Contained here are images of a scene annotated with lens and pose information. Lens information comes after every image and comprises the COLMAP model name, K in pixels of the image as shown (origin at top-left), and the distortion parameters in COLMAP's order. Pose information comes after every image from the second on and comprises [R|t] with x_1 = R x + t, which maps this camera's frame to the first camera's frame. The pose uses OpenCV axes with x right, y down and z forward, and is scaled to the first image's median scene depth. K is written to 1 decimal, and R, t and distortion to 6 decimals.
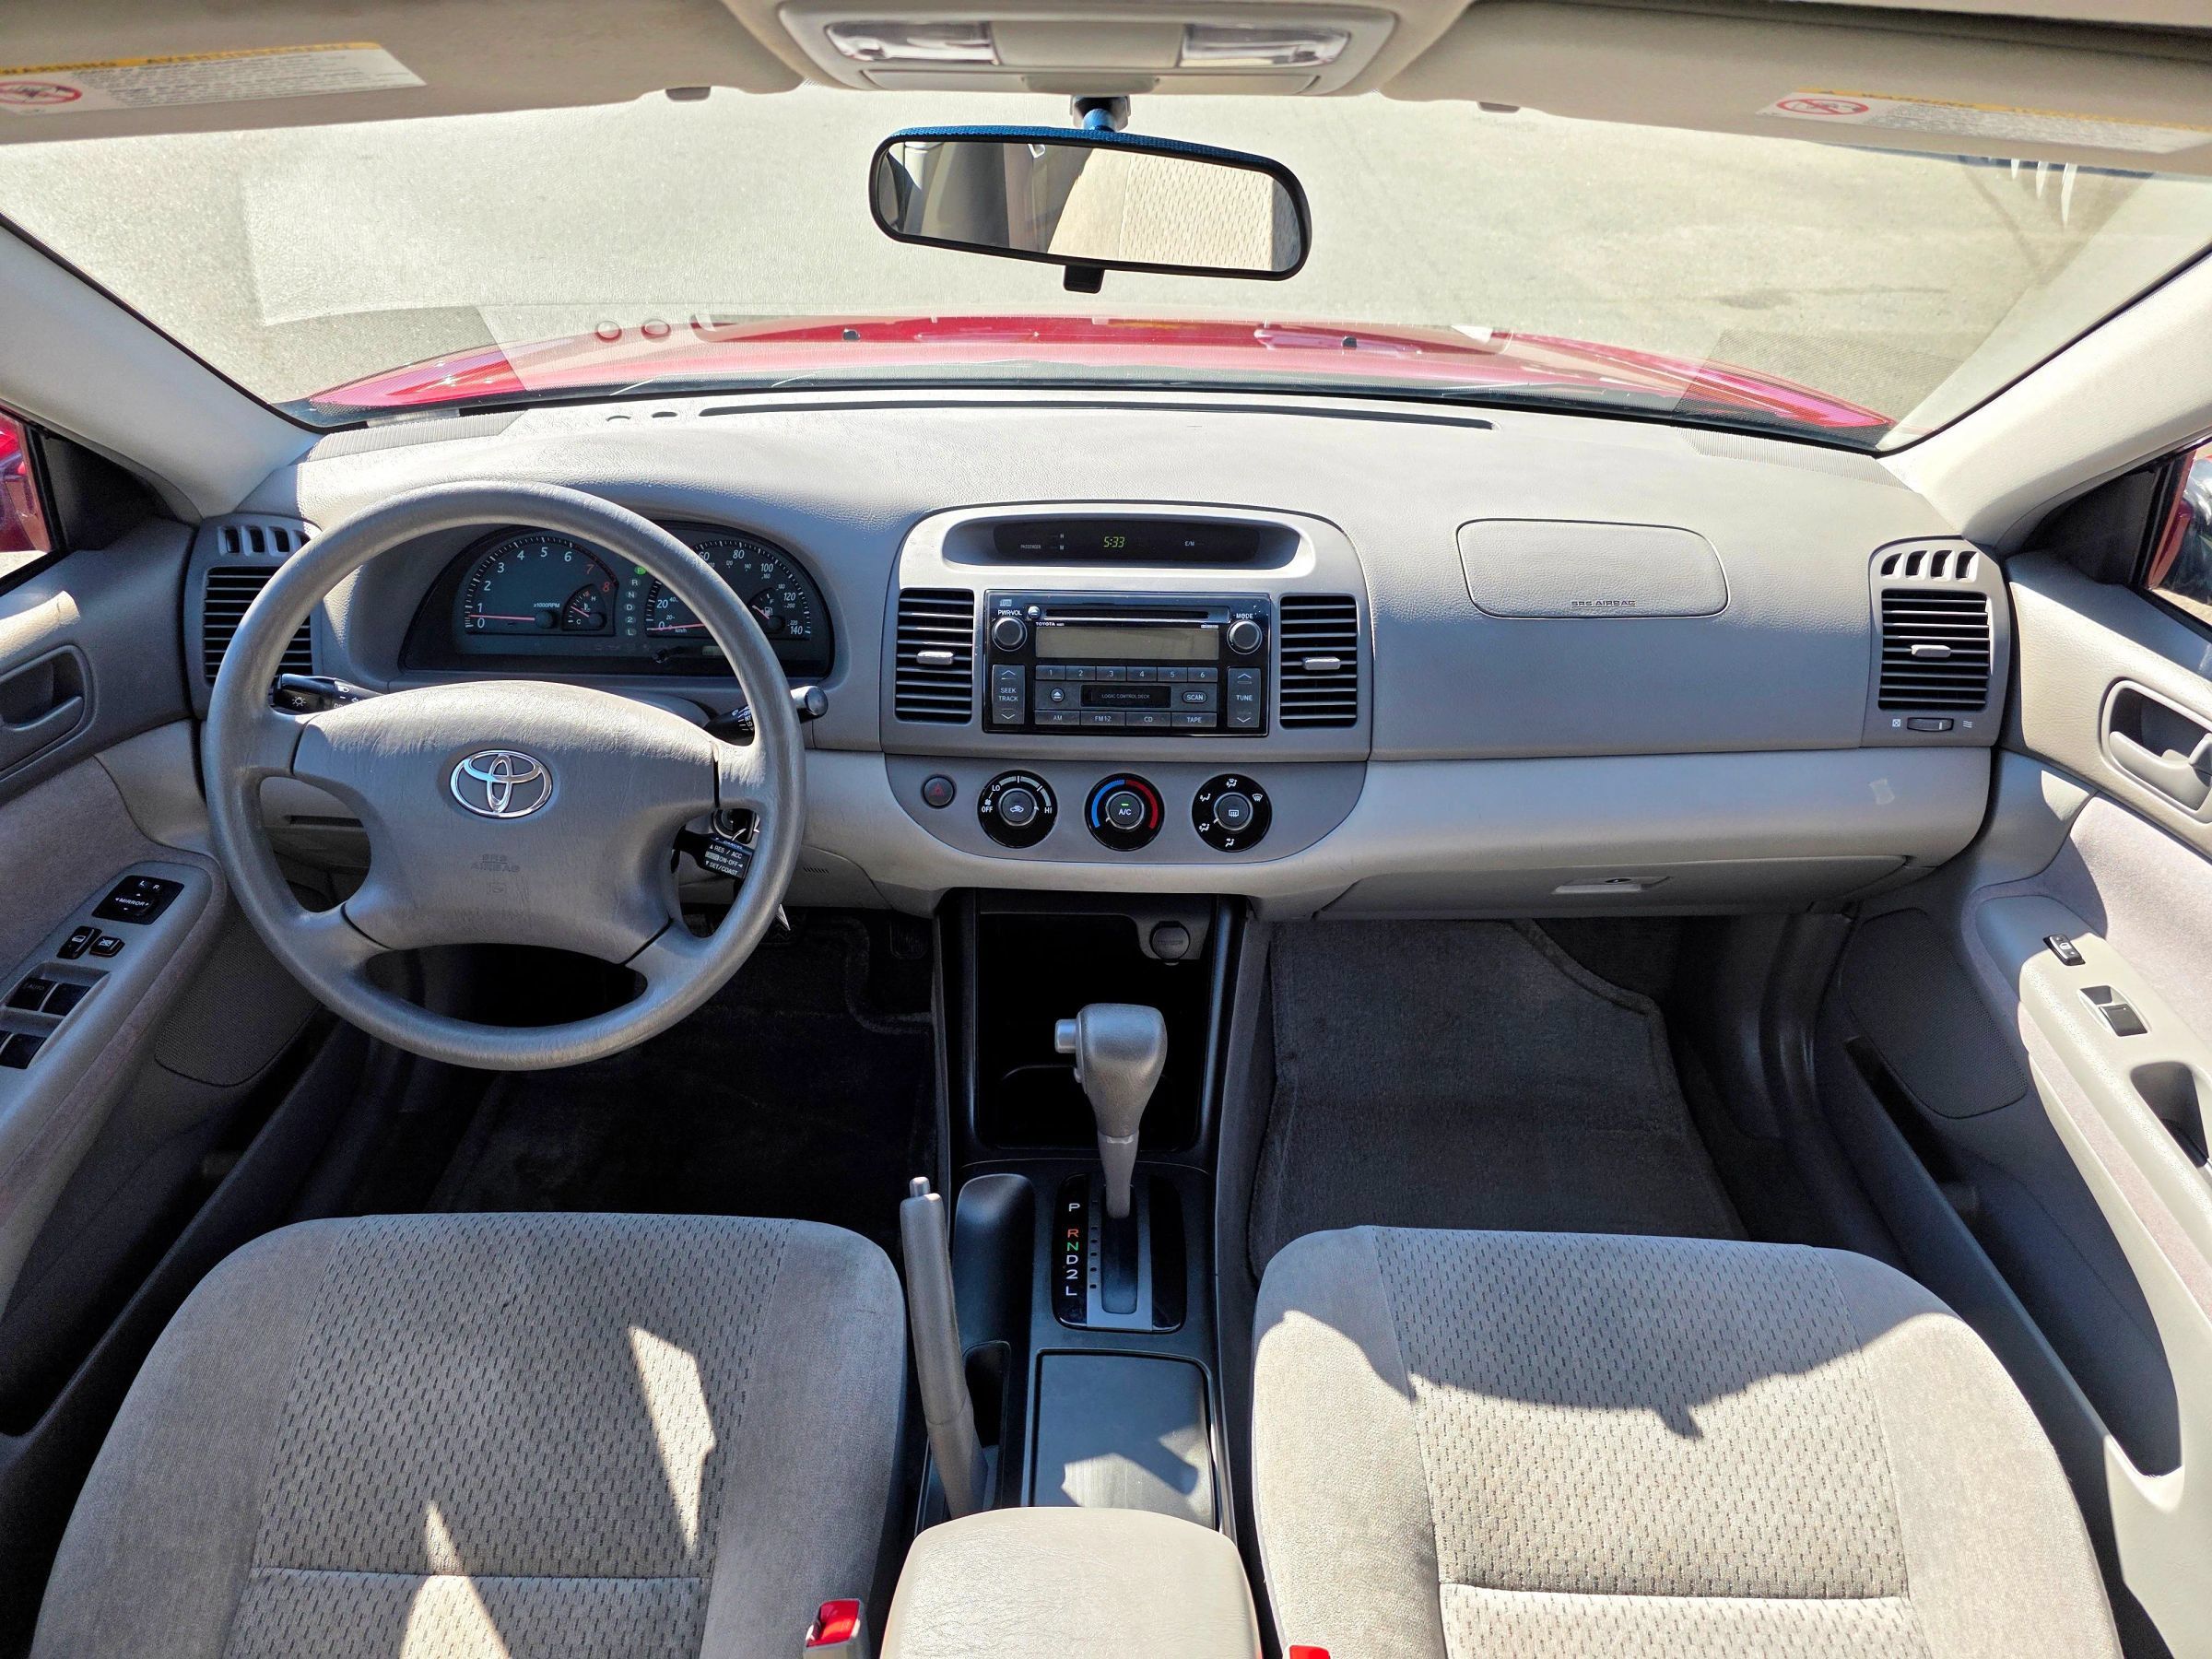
lens RADIAL K [[1485.6, 0, 1082.6], [0, 1485.6, 804.7], [0, 0, 1]] dist [0.085737, -0.091068]
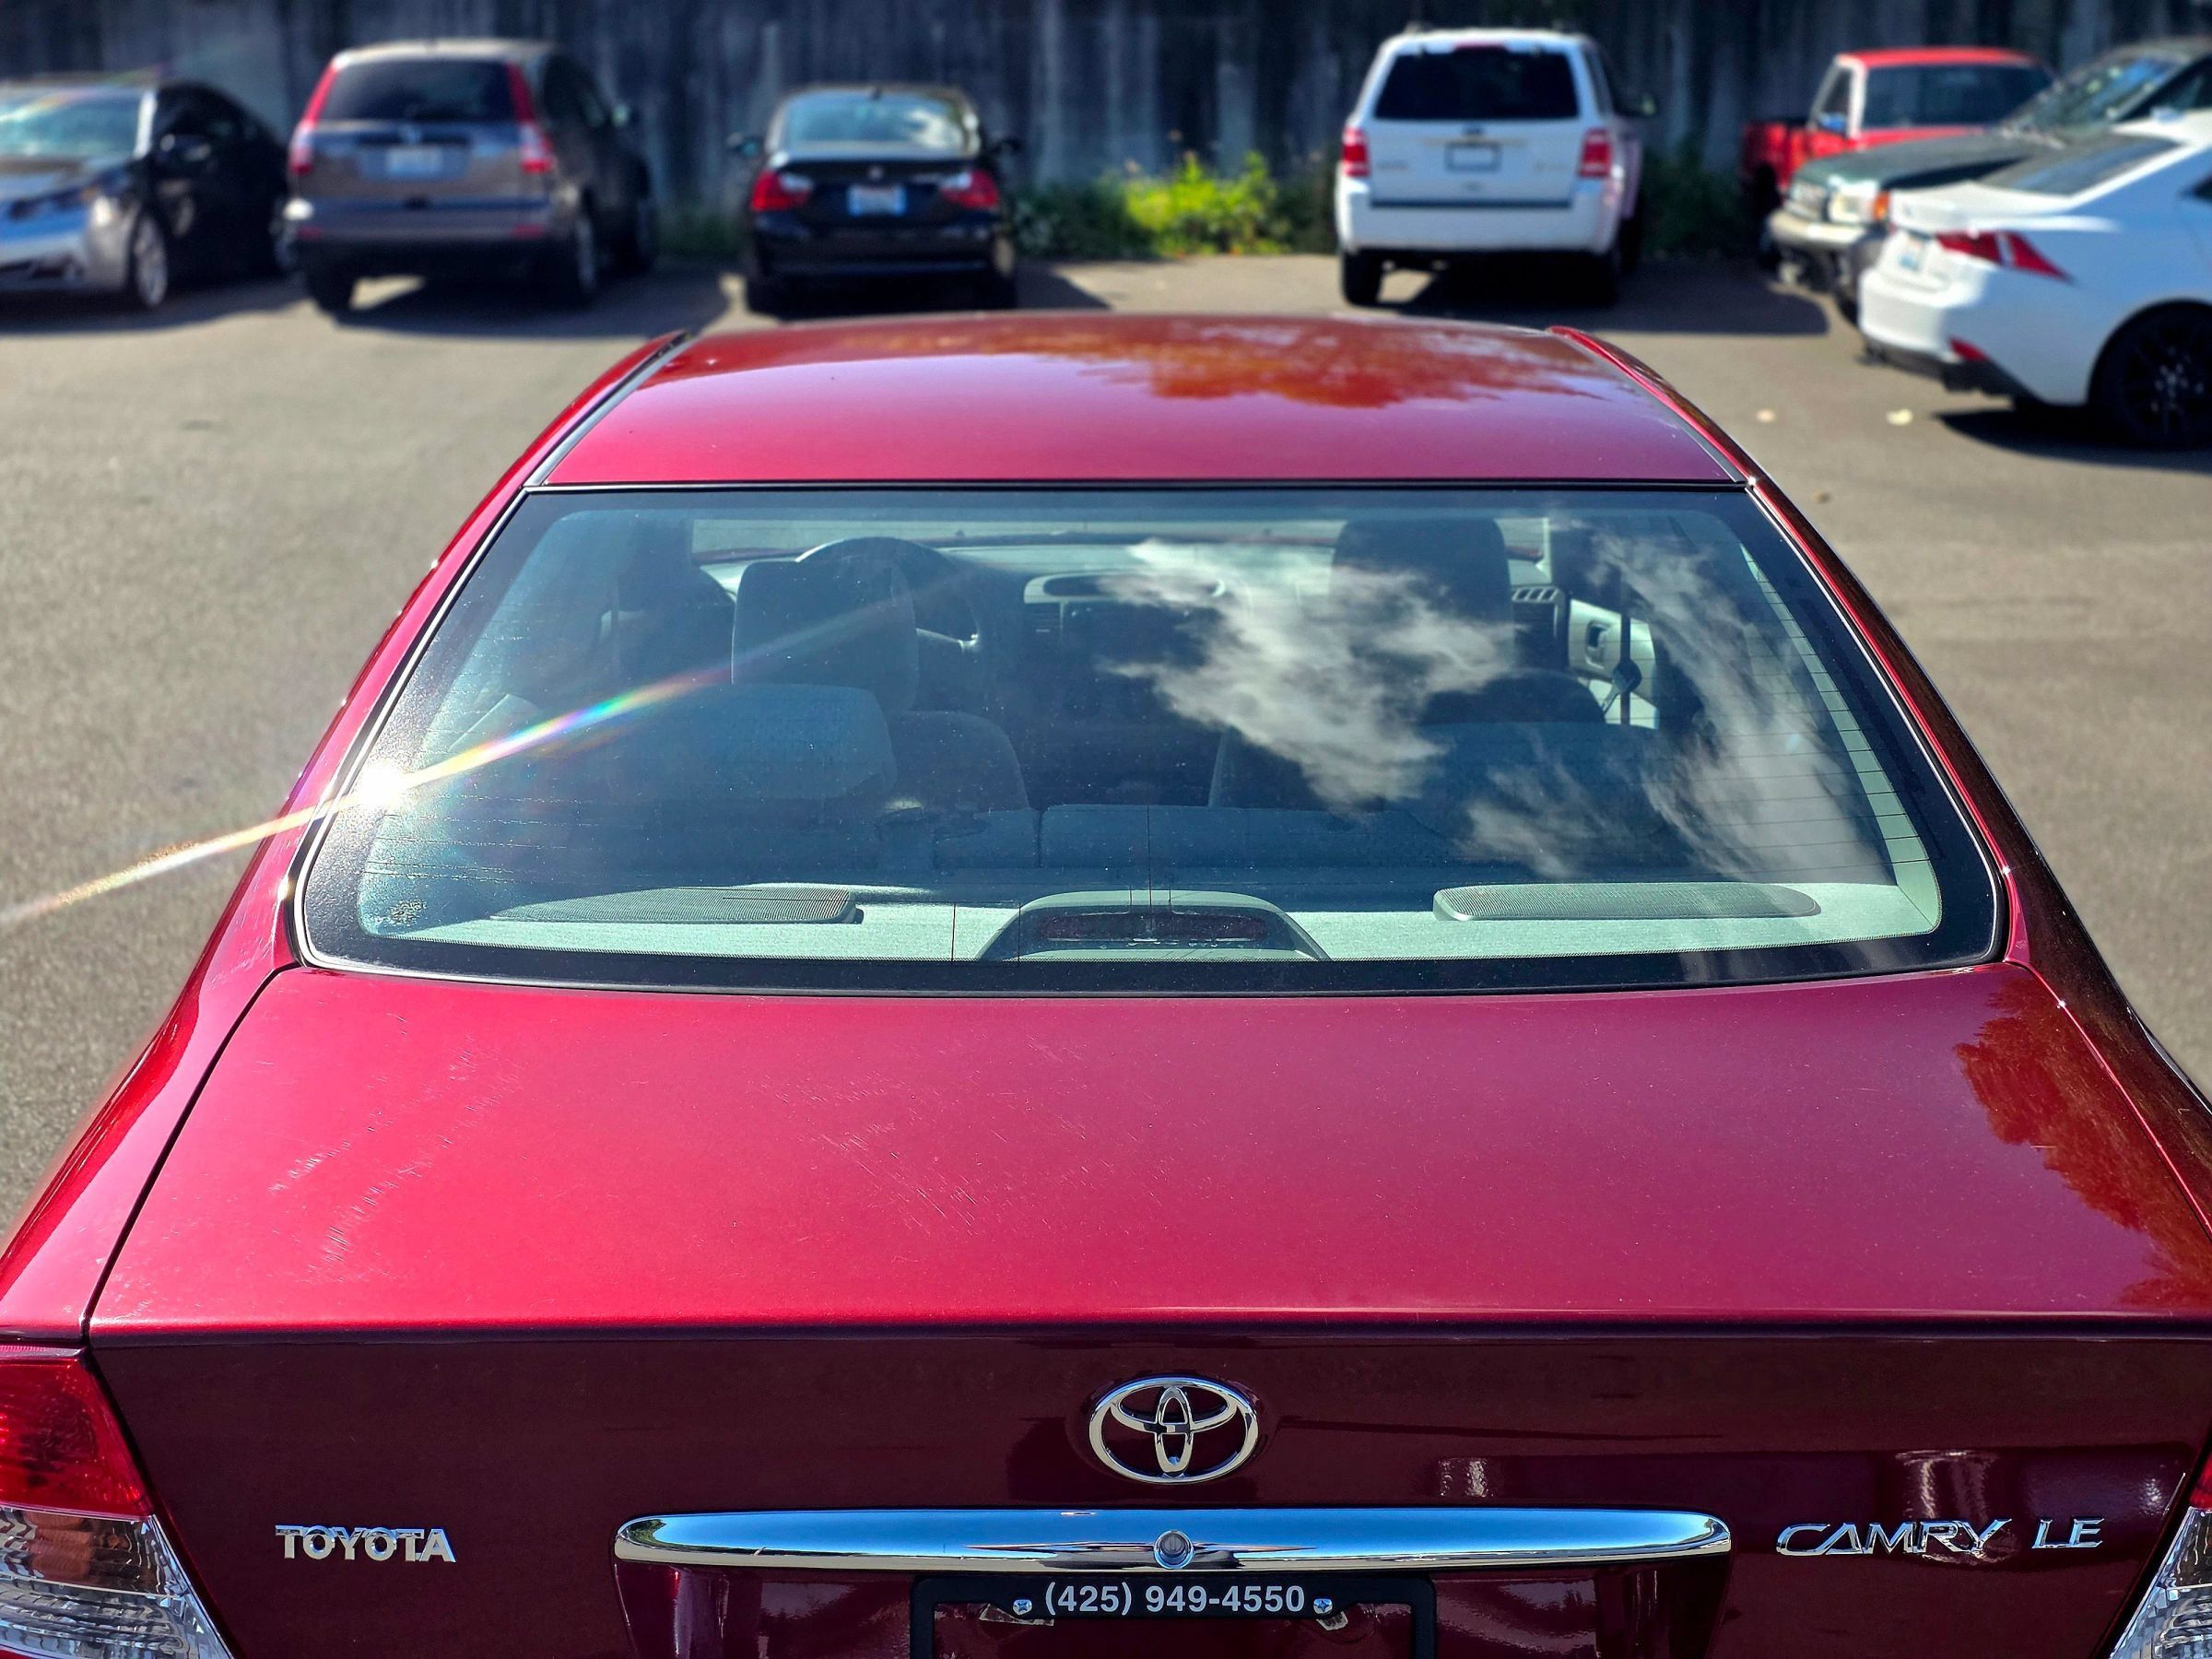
lens RADIAL K [[2959.8, 0, 1100.7], [0, 2959.8, 737.3], [0, 0, 1]] dist [0.162042, -0.437100]
pose [[0.999698, -0.013193, 0.020739, -0.104017], [0.019498, 0.939379, -0.342324, 1.391436], [-0.014965, 0.342625, 0.939353, -2.681217]]
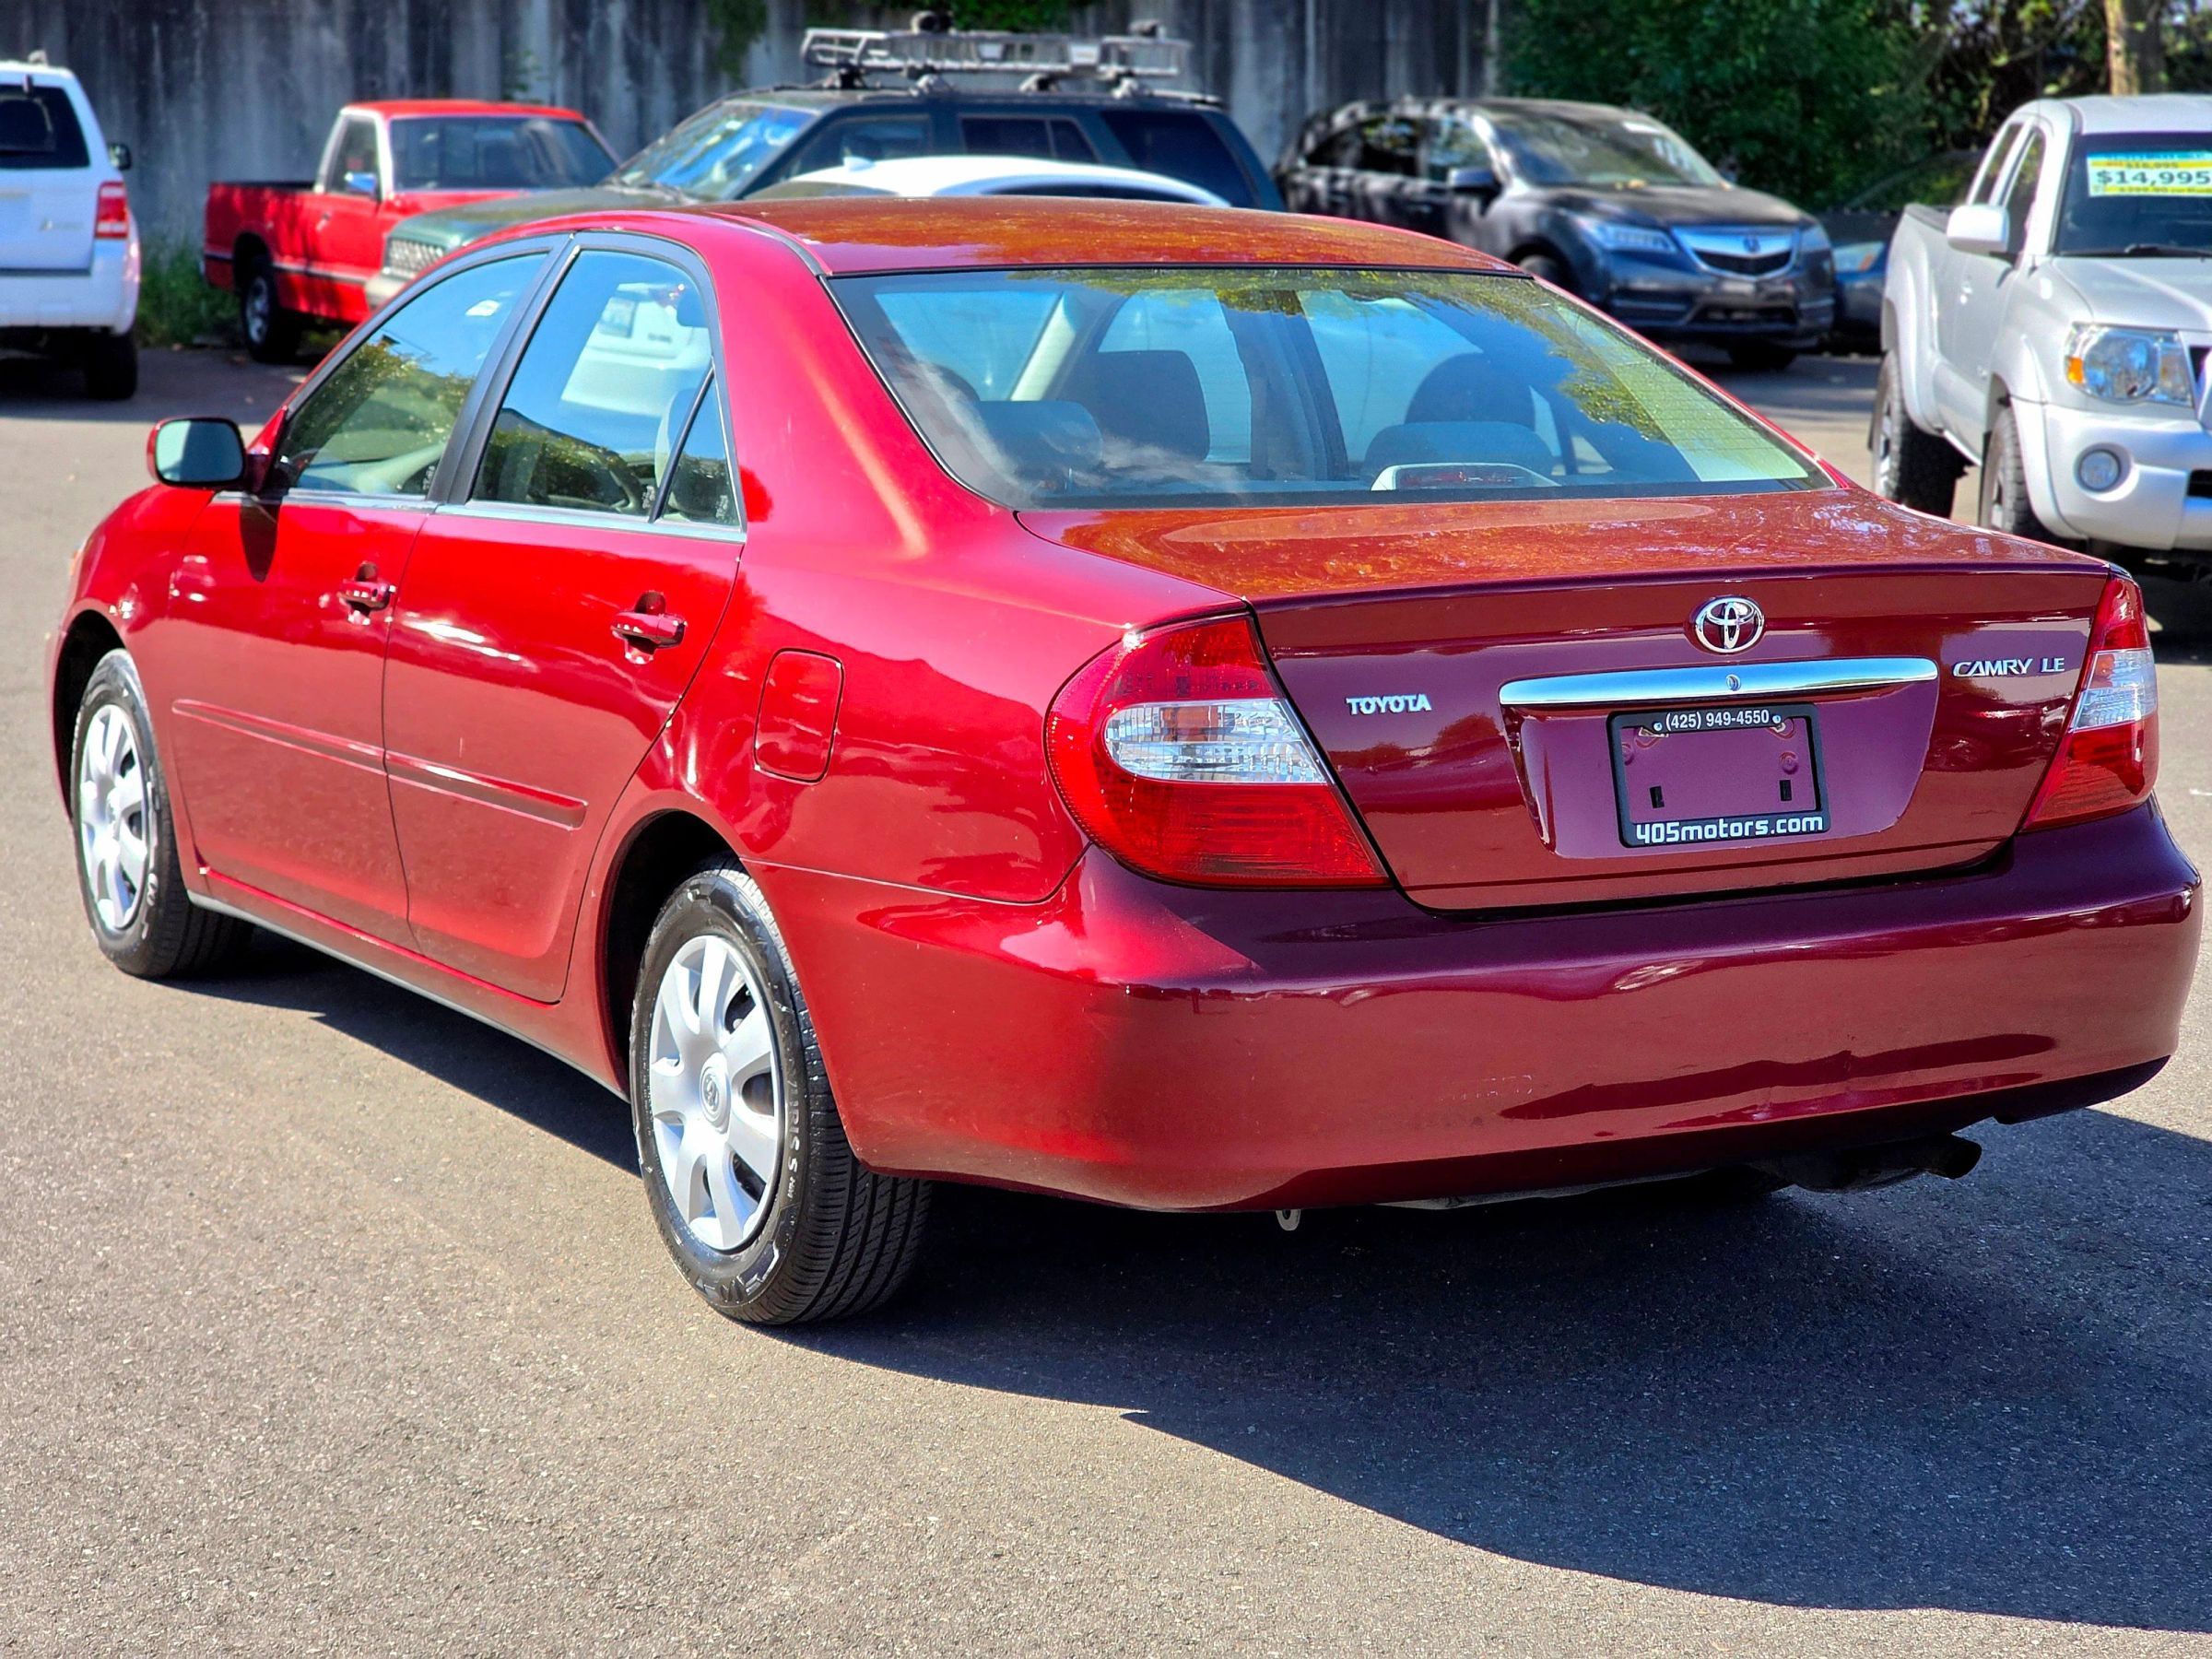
lens RADIAL K [[4257.7, 0, 1109.0], [0, 4257.7, 703.4], [0, 0, 1]] dist [-0.154014, 1.607545]
pose [[0.863382, -0.057658, 0.501245, -2.688142], [0.265171, 0.897038, -0.353565, 2.608619], [-0.429250, 0.438177, 0.789776, -4.241647]]
